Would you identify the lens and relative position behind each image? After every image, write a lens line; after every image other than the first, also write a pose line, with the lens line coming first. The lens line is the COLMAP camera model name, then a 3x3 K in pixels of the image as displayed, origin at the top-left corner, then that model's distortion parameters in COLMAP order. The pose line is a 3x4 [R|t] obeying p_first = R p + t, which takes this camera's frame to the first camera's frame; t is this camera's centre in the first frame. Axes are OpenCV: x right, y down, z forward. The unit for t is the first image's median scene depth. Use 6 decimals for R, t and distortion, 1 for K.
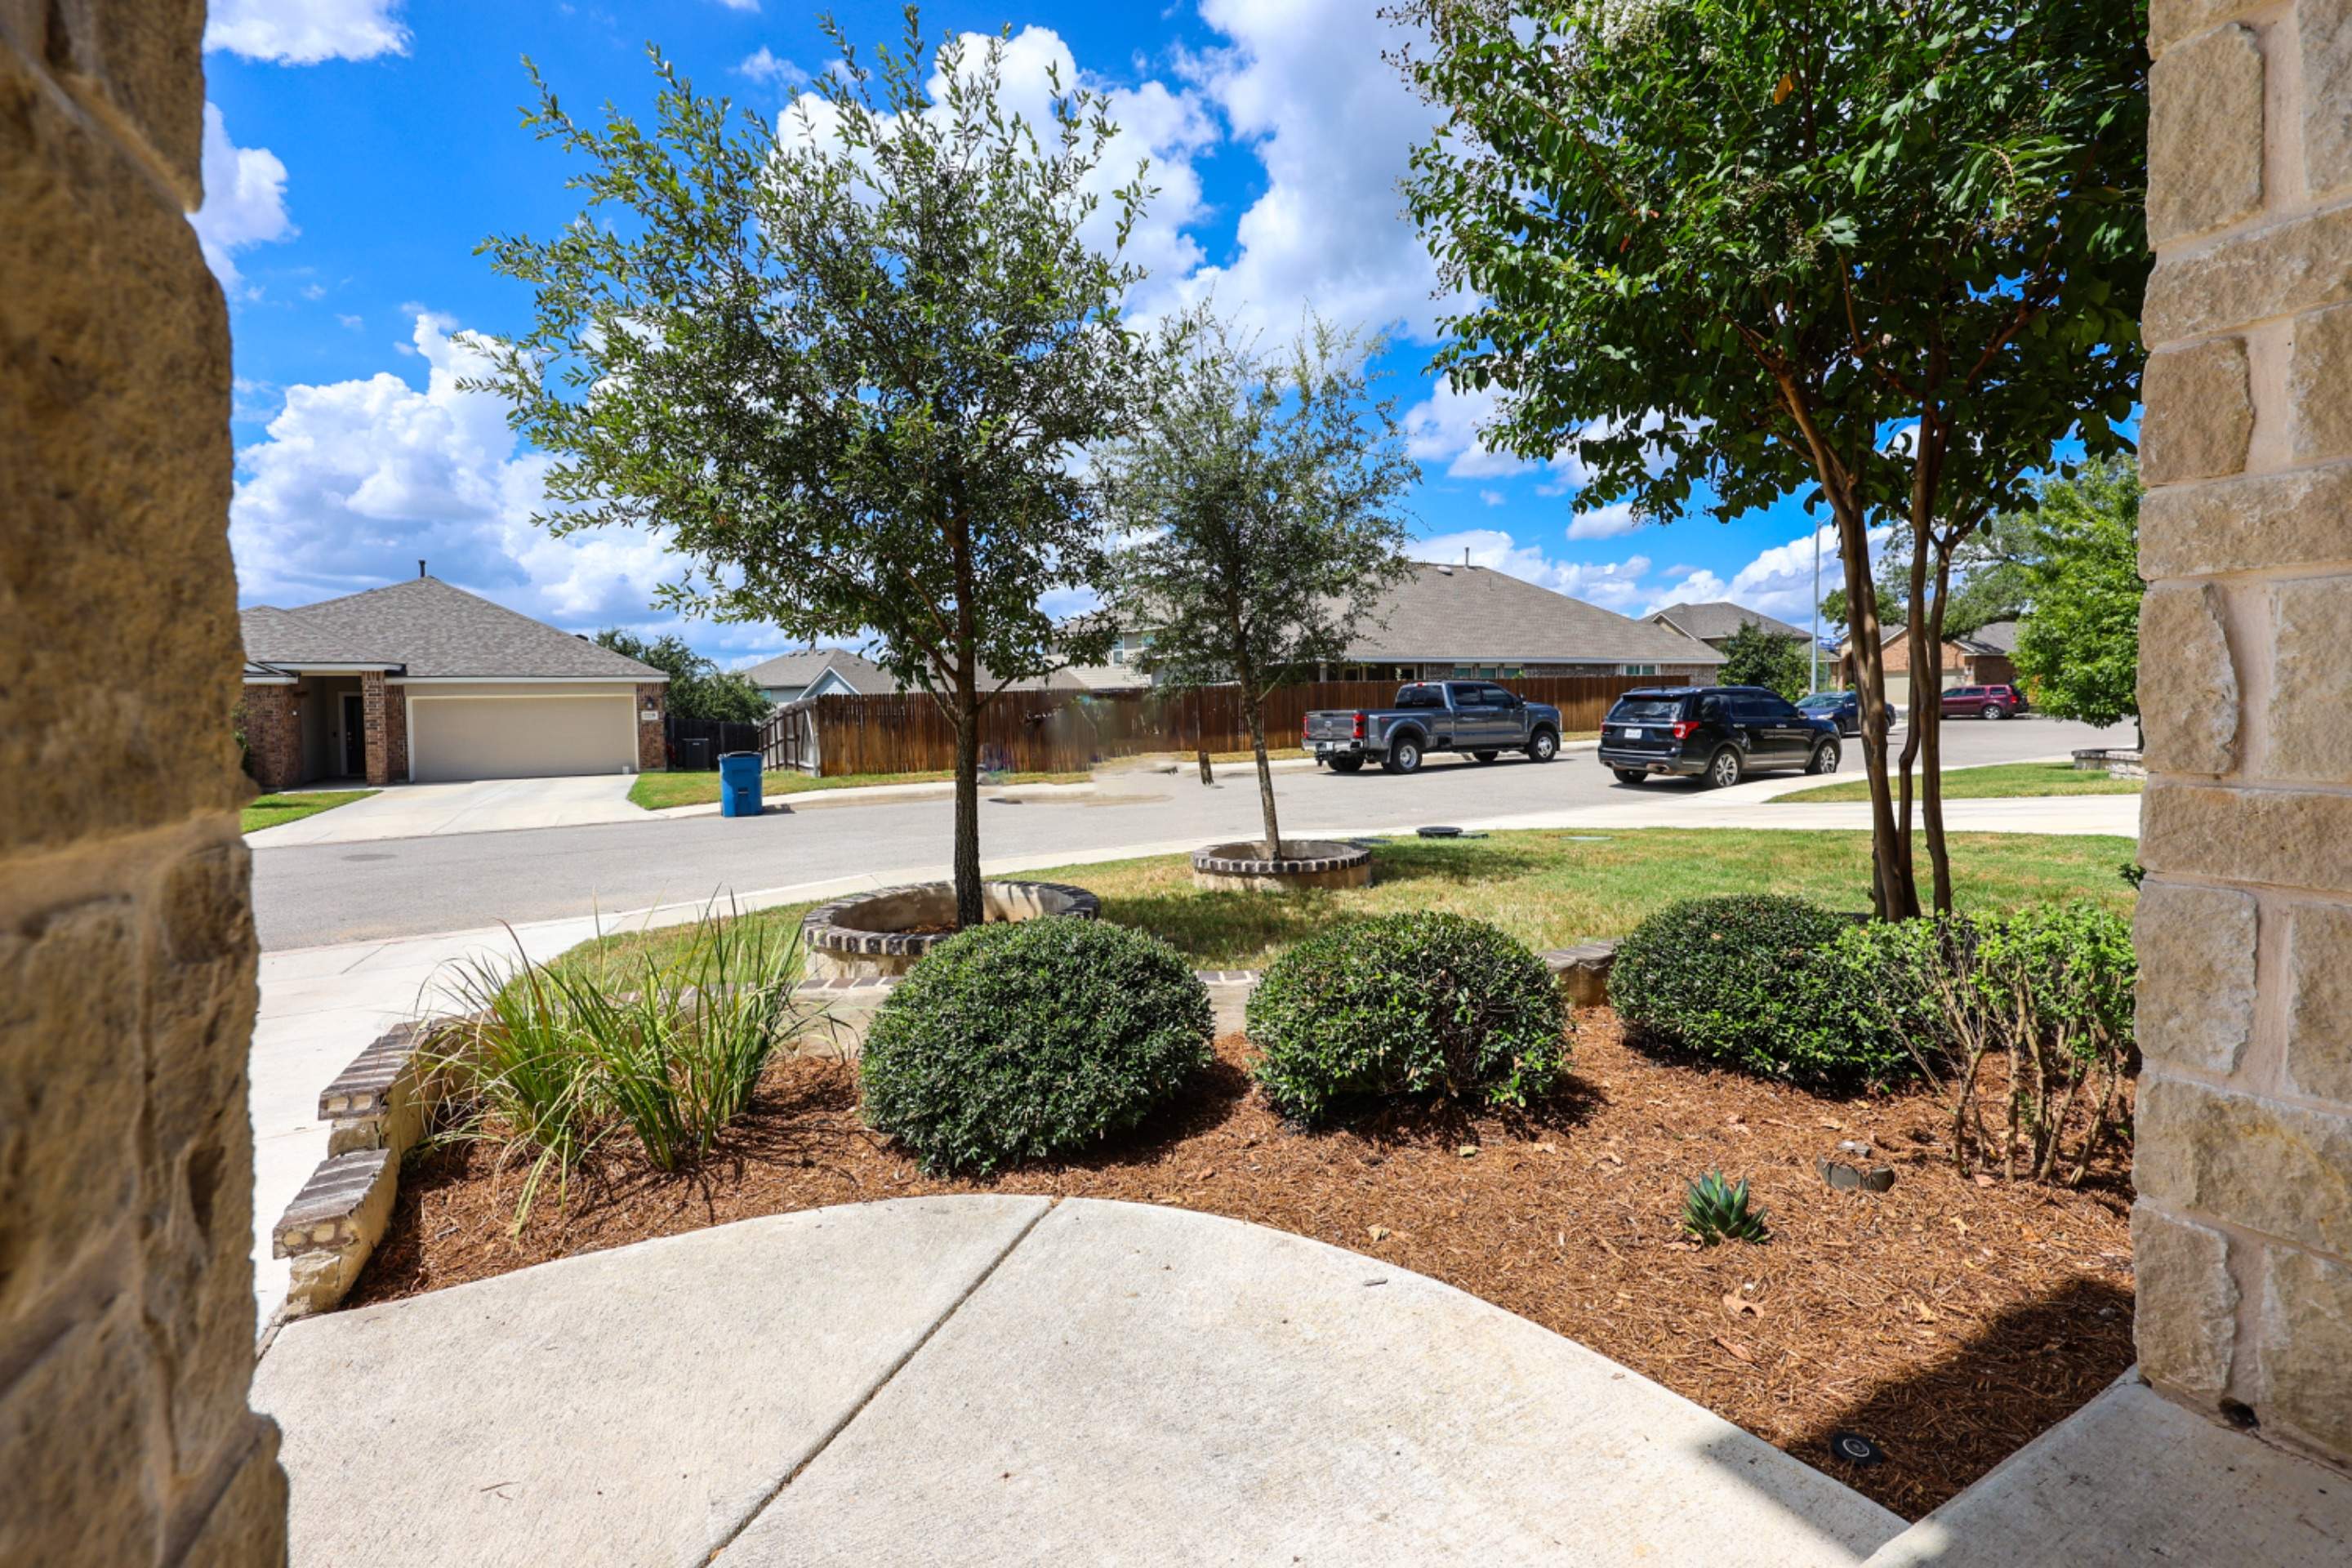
lens RADIAL K [[956.8, 0, 1167.6], [0, 956.8, 723.4], [0, 0, 1]] dist [0.003379, 0.000443]
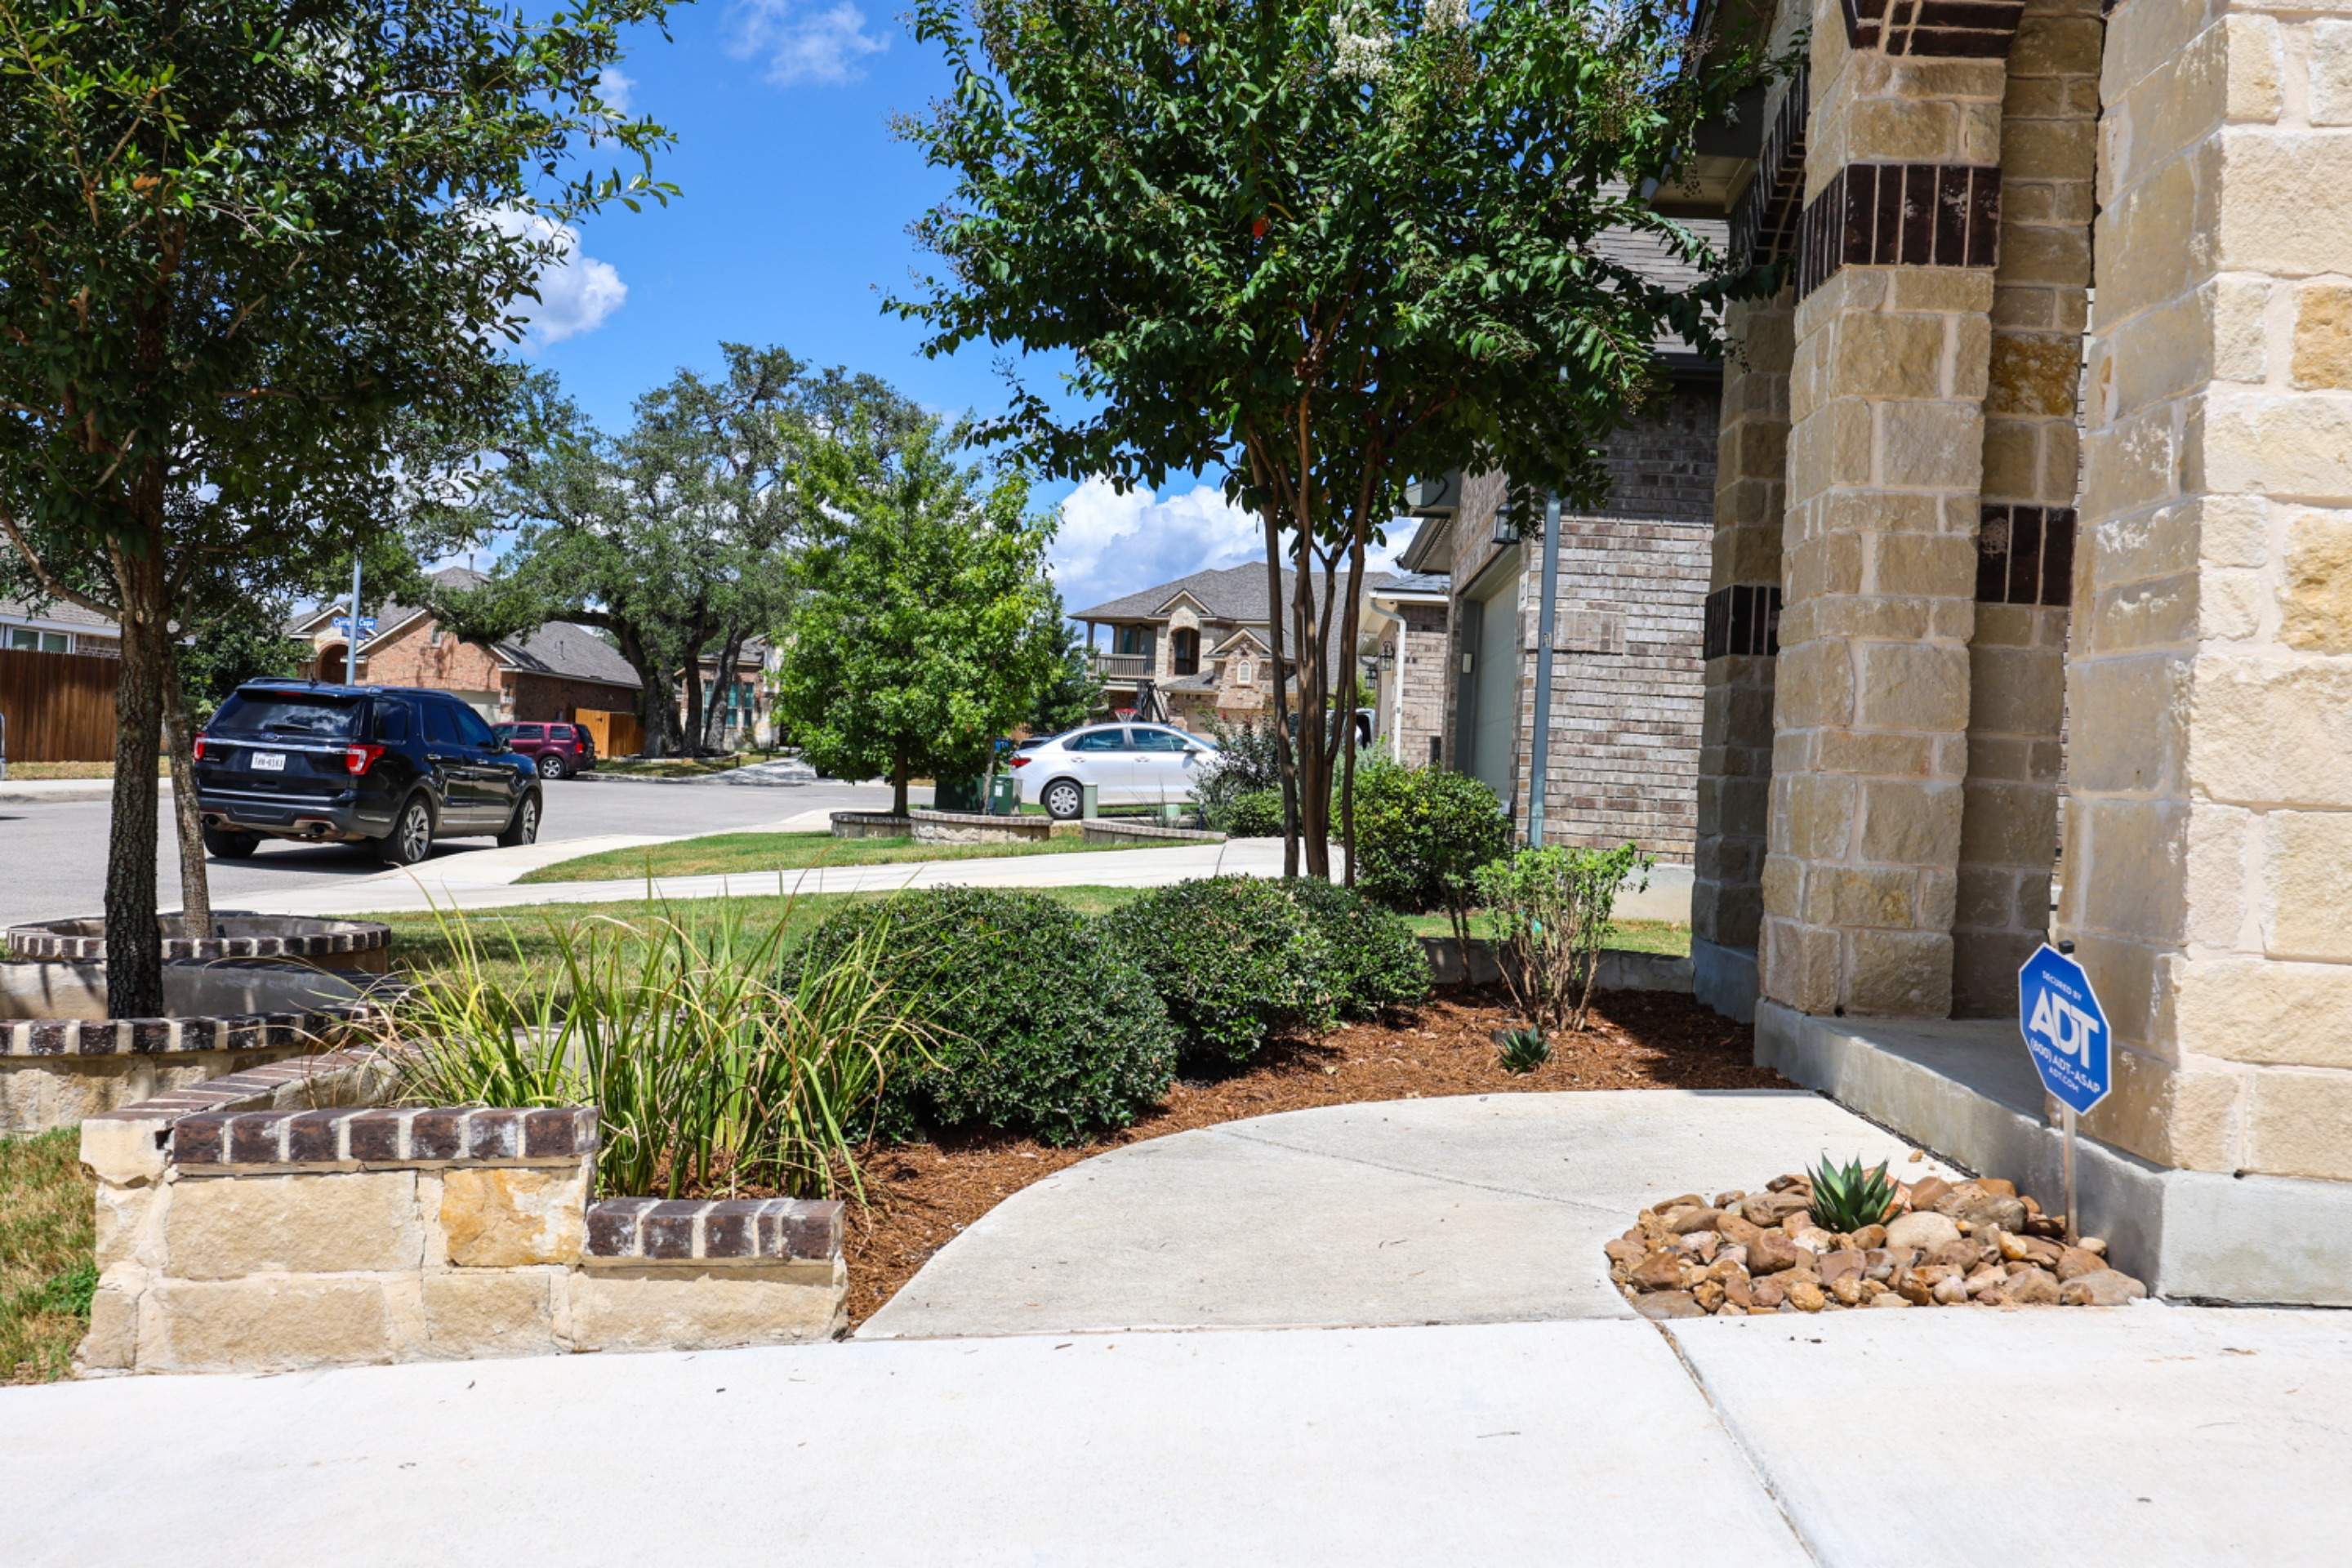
lens RADIAL K [[2050.1, 0, 1140.7], [0, 2050.1, 764.7], [0, 0, 1]] dist [-0.015374, -0.019450]
pose [[0.519064, 0.046833, 0.853451, -0.230030], [-0.045060, 0.998609, -0.027393, 0.021406], [-0.853547, -0.024238, 0.520453, -0.003980]]
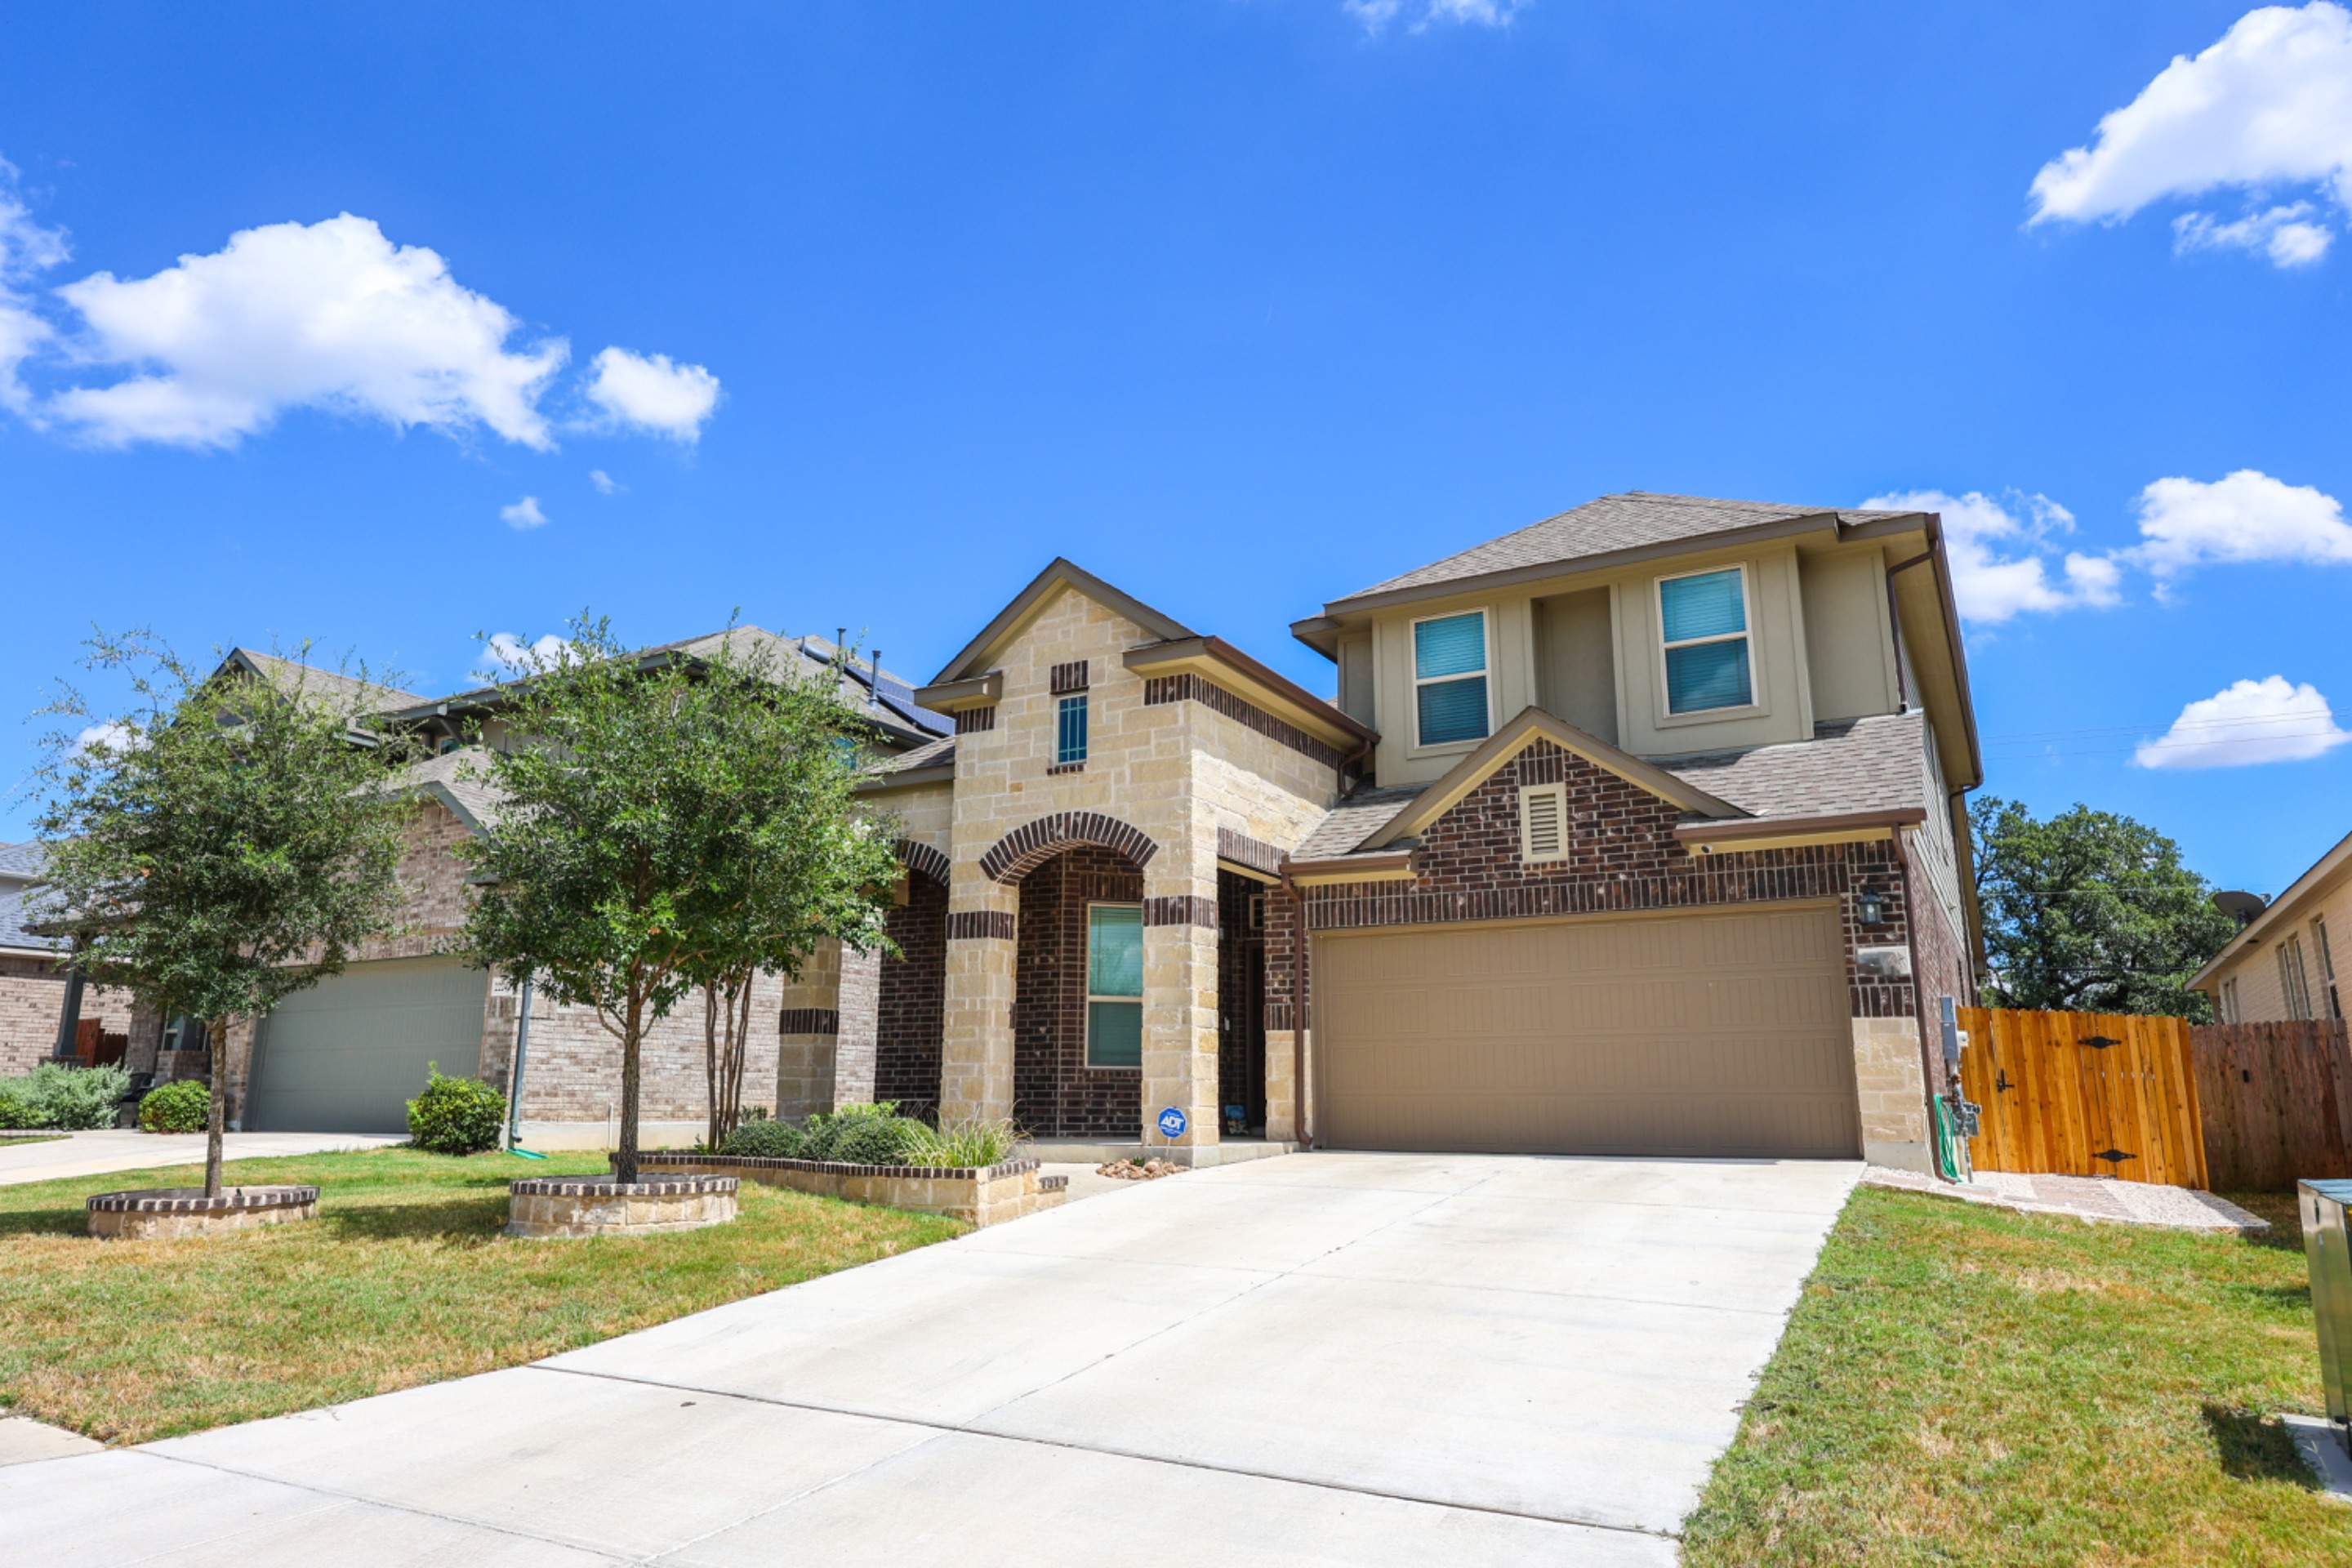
lens RADIAL K [[1457.2, 0, 1145.6], [0, 1457.2, 784.7], [0, 0, 1]] dist [-0.007478, 0.006474]
pose [[-0.526144, 0.201005, 0.826298, -0.629919], [0.021013, 0.974440, -0.223662, 0.033755], [-0.850136, -0.100316, -0.516920, 0.397637]]
